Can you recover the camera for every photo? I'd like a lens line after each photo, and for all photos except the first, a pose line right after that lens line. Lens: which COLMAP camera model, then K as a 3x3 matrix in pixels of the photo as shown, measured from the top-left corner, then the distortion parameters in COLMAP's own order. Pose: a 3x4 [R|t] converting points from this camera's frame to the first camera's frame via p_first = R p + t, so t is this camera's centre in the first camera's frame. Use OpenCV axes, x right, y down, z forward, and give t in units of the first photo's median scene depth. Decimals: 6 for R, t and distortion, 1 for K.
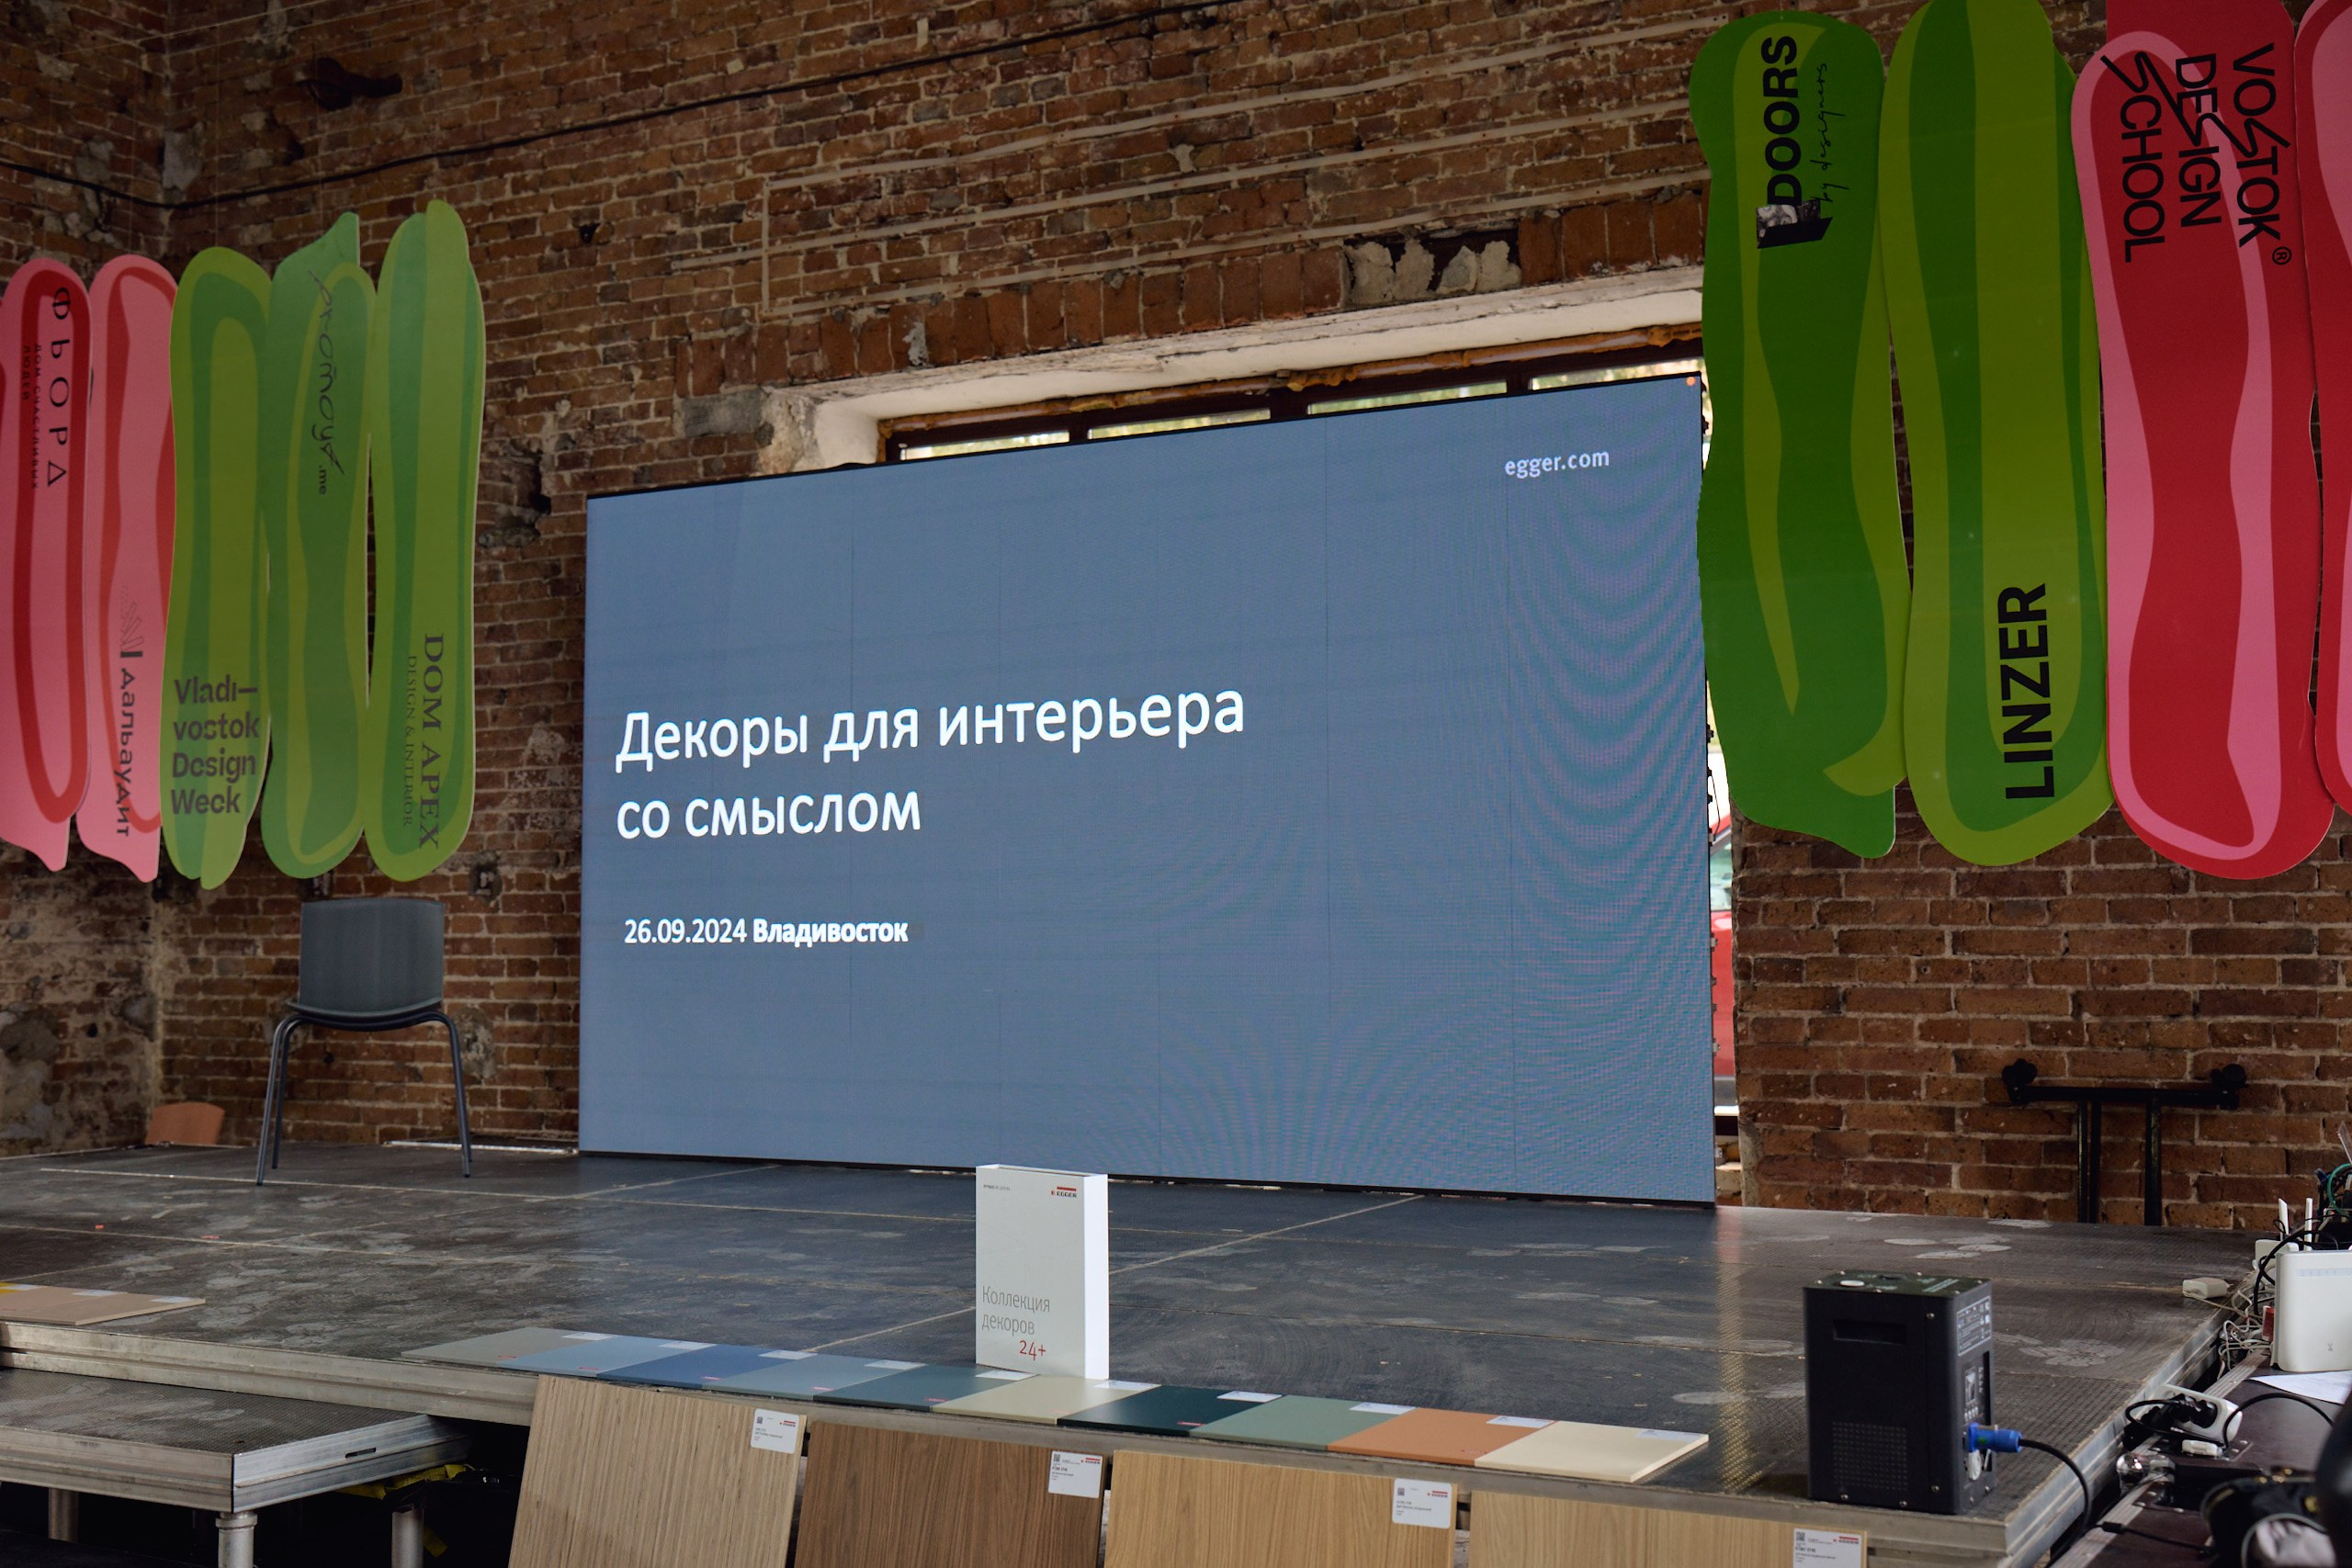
lens RADIAL K [[2442.4, 0, 1175.7], [0, 2442.4, 809.9], [0, 0, 1]] dist [-0.007082, 0.000000]
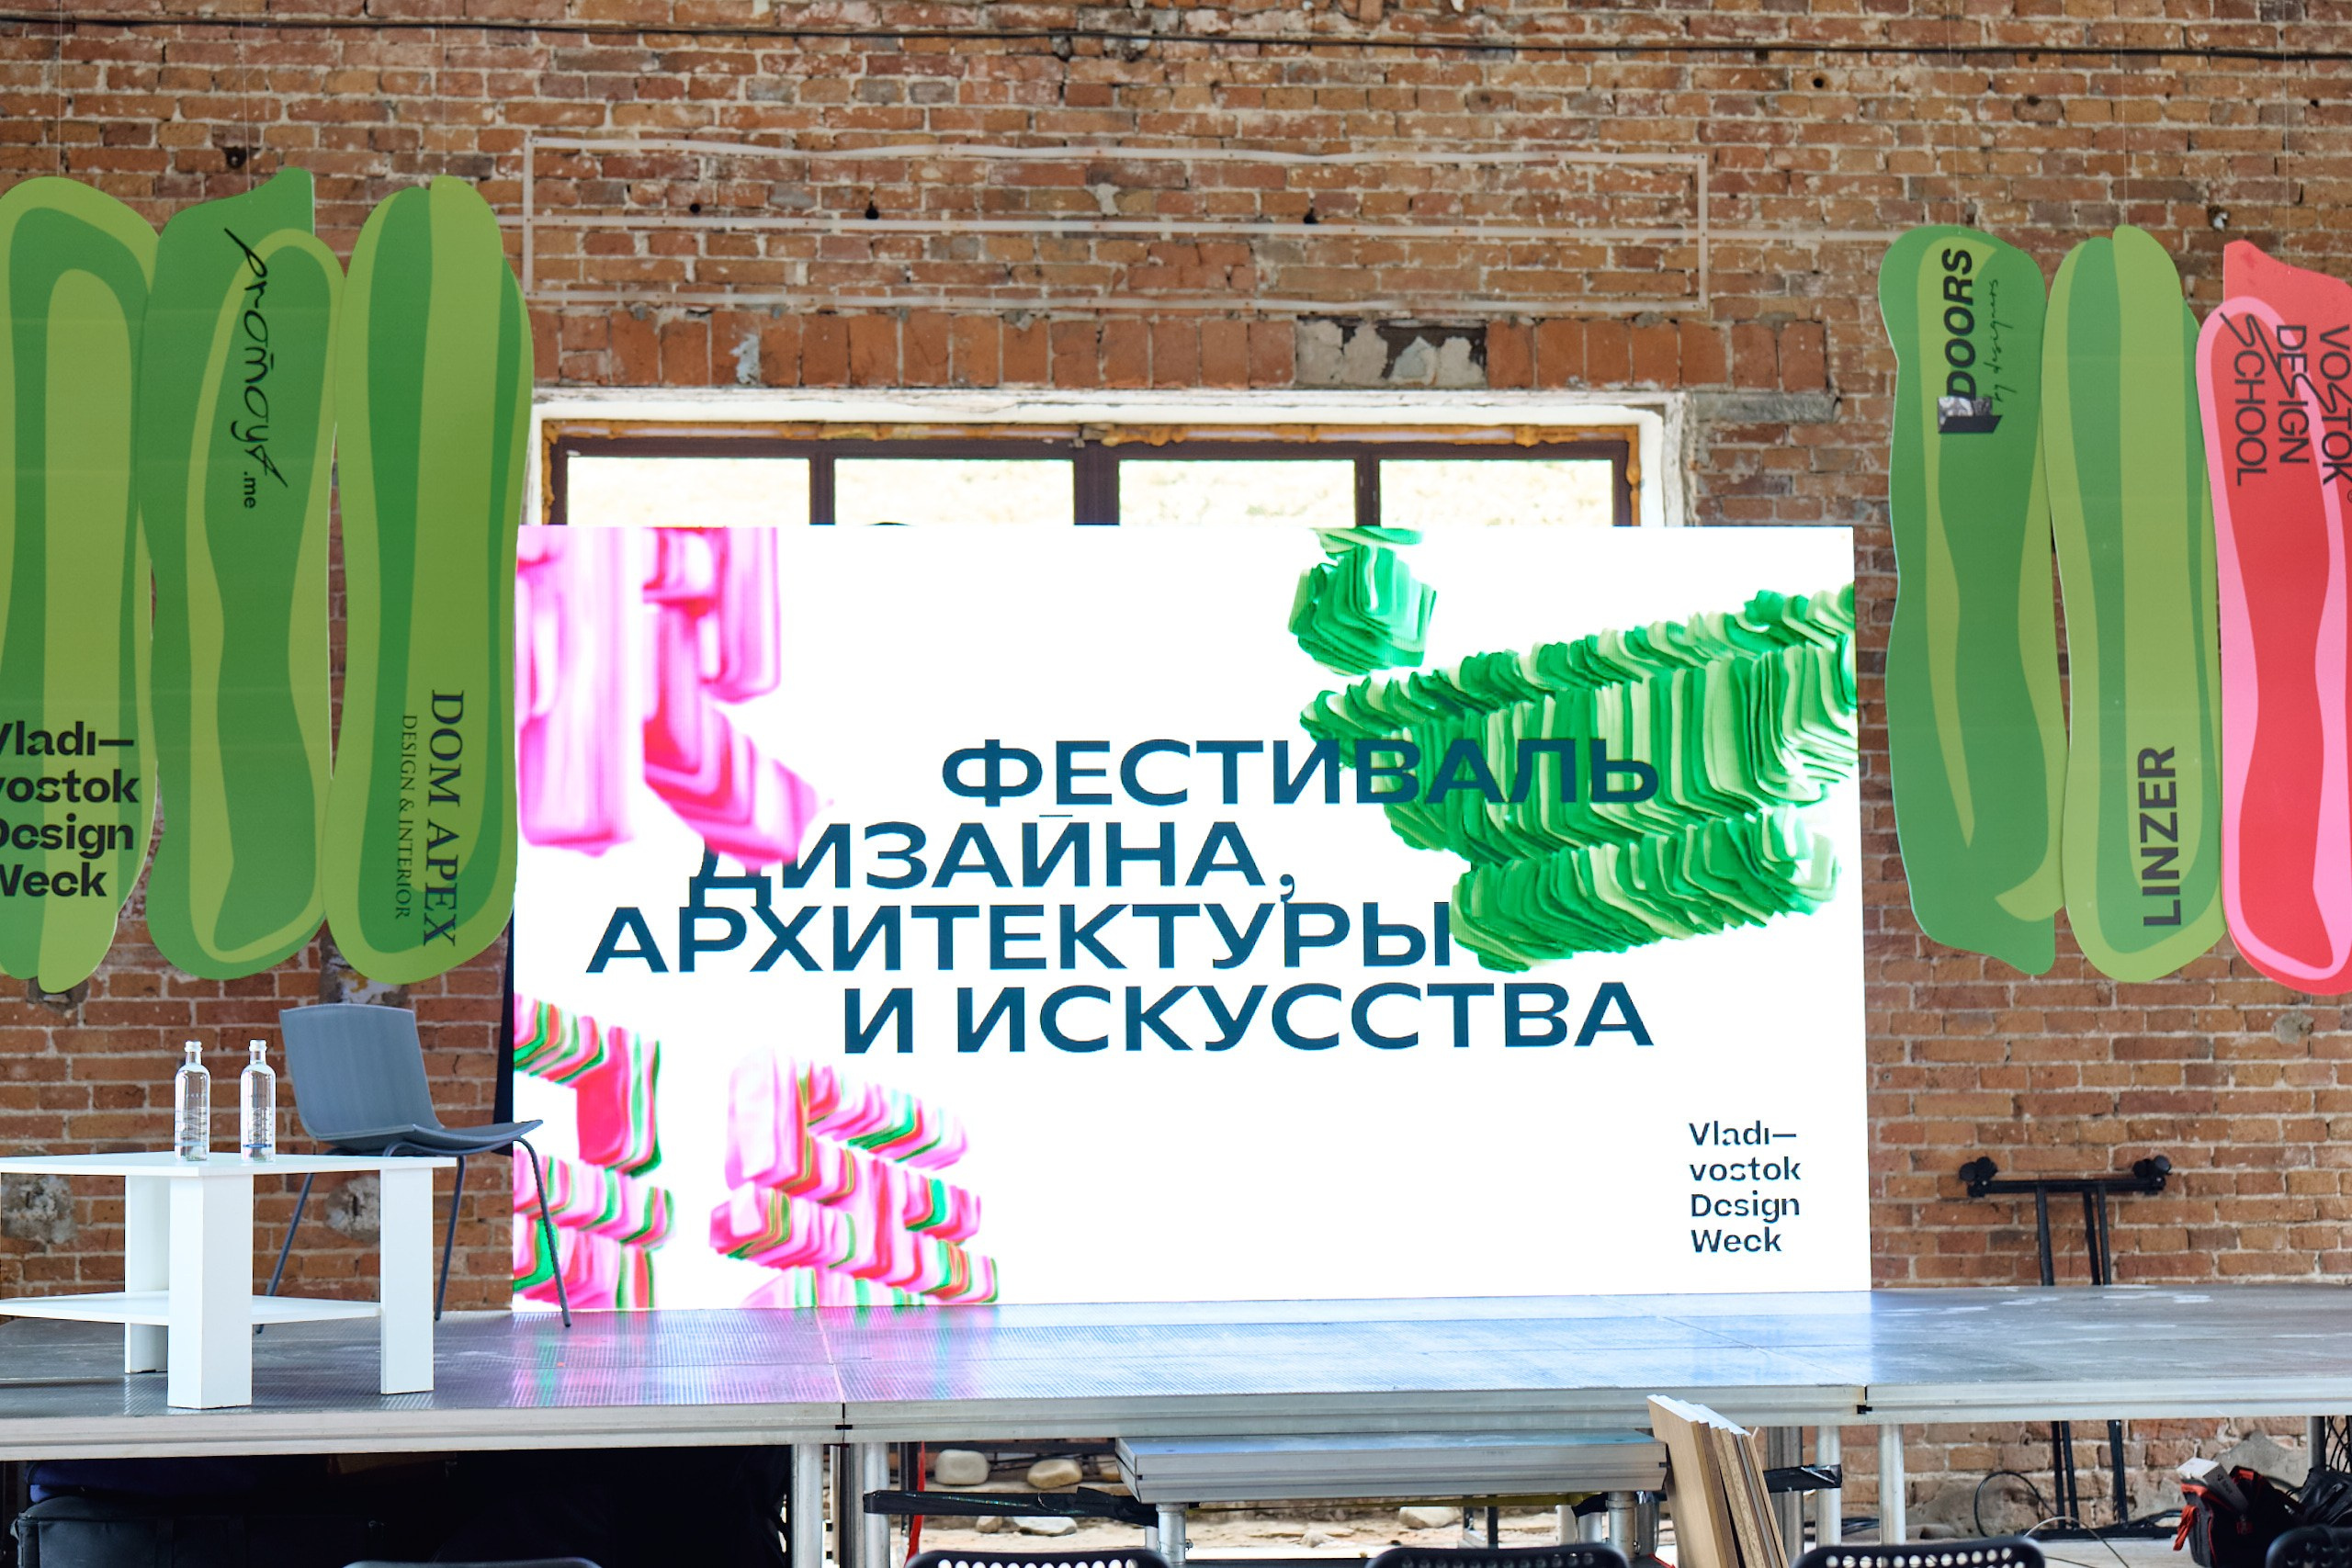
lens RADIAL K [[3912.8, 0, 1176.5], [0, 3912.8, 794.4], [0, 0, 1]] dist [-0.005137, 0.000000]
pose [[0.852264, 0.031916, 0.522138, -0.768331], [-0.021077, 0.999422, -0.026688, -0.005627], [-0.522687, 0.011740, 0.852444, -0.273689]]
